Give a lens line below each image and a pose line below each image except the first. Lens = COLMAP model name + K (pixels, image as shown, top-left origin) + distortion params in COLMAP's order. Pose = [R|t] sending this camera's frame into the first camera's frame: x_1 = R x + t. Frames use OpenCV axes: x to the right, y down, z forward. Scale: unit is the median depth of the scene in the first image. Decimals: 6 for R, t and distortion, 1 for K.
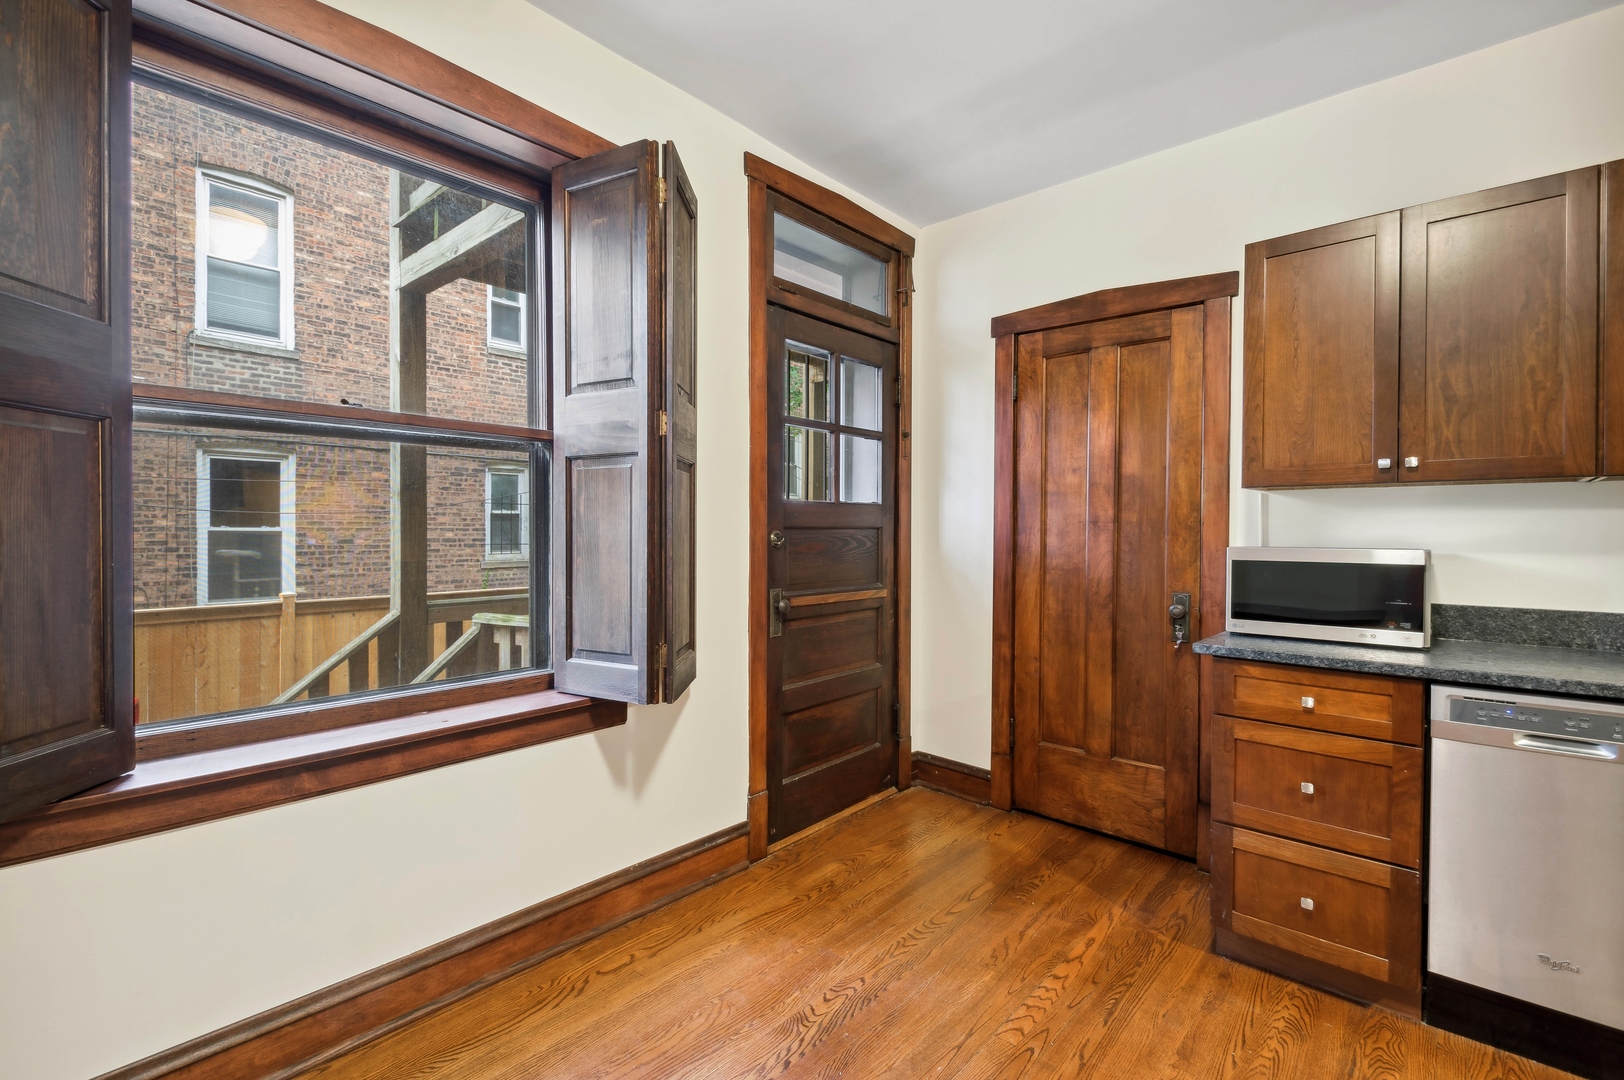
lens RADIAL K [[734.4, 0, 806.5], [0, 734.4, 526.8], [0, 0, 1]] dist [0.014167, -0.009528]
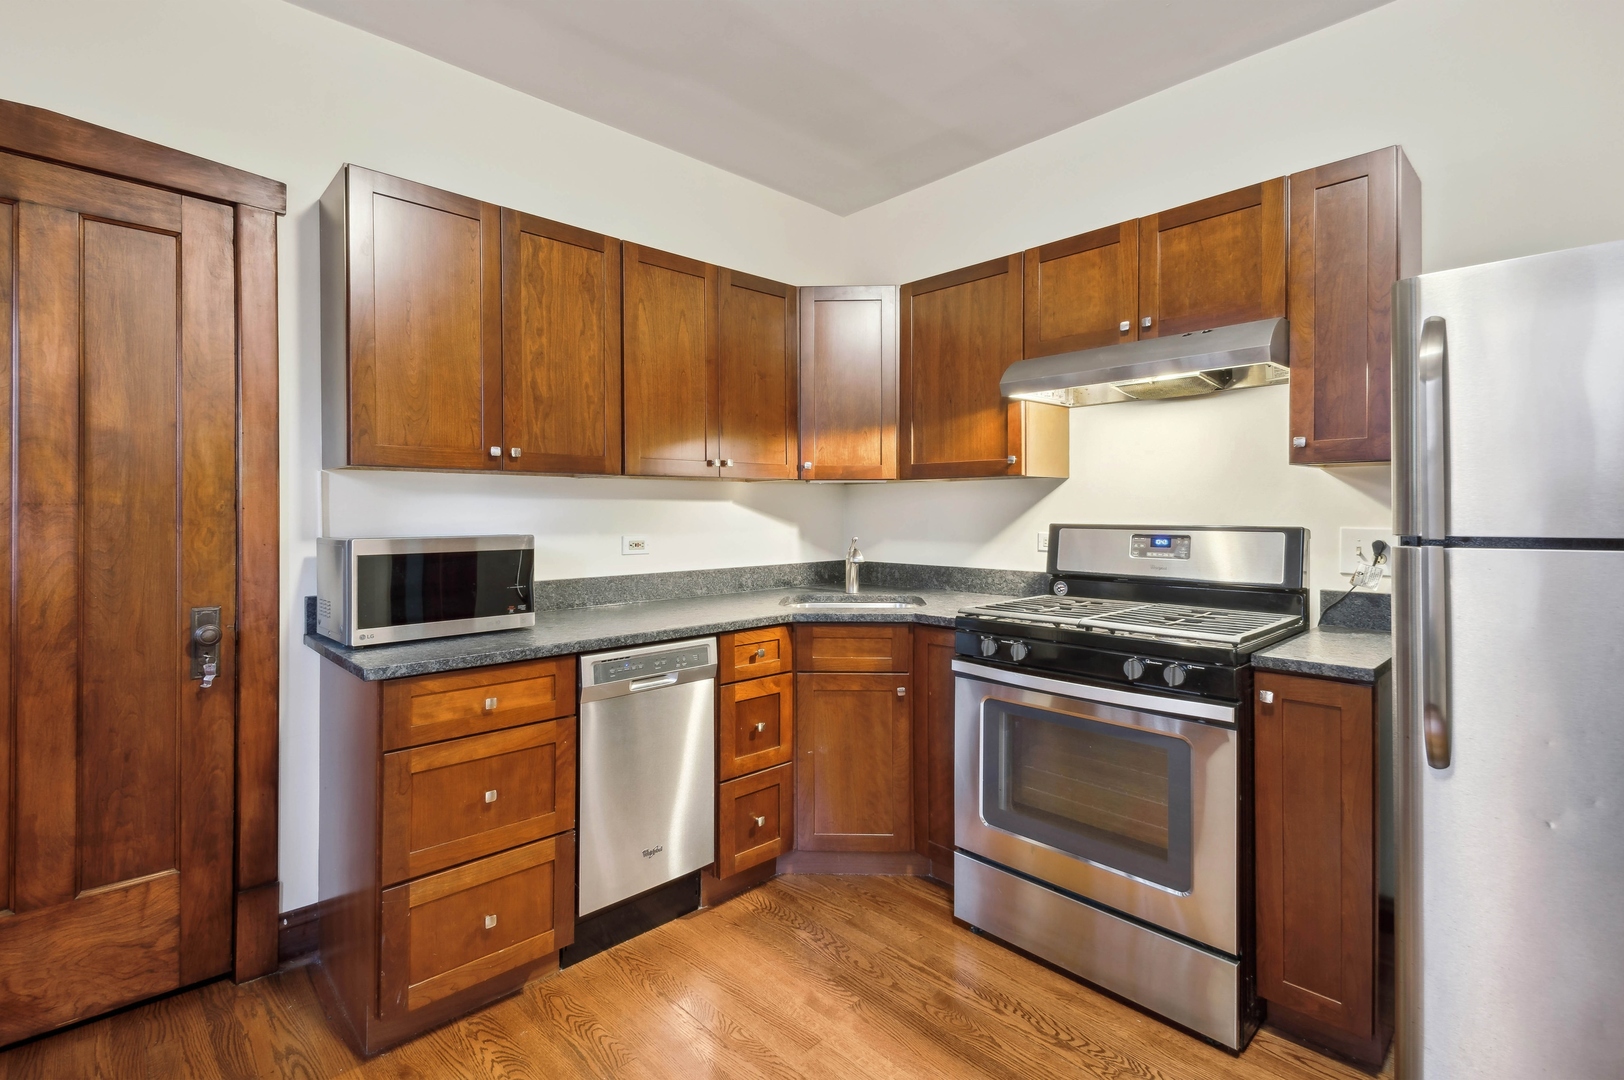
lens RADIAL K [[734.4, 0, 816.4], [0, 734.4, 513.9], [0, 0, 1]] dist [0.014167, -0.009528]
pose [[0.072298, -0.001585, 0.997382, -0.154518], [-0.002911, 0.999994, 0.001800, -0.002063], [-0.997379, -0.003034, 0.072293, 0.383285]]
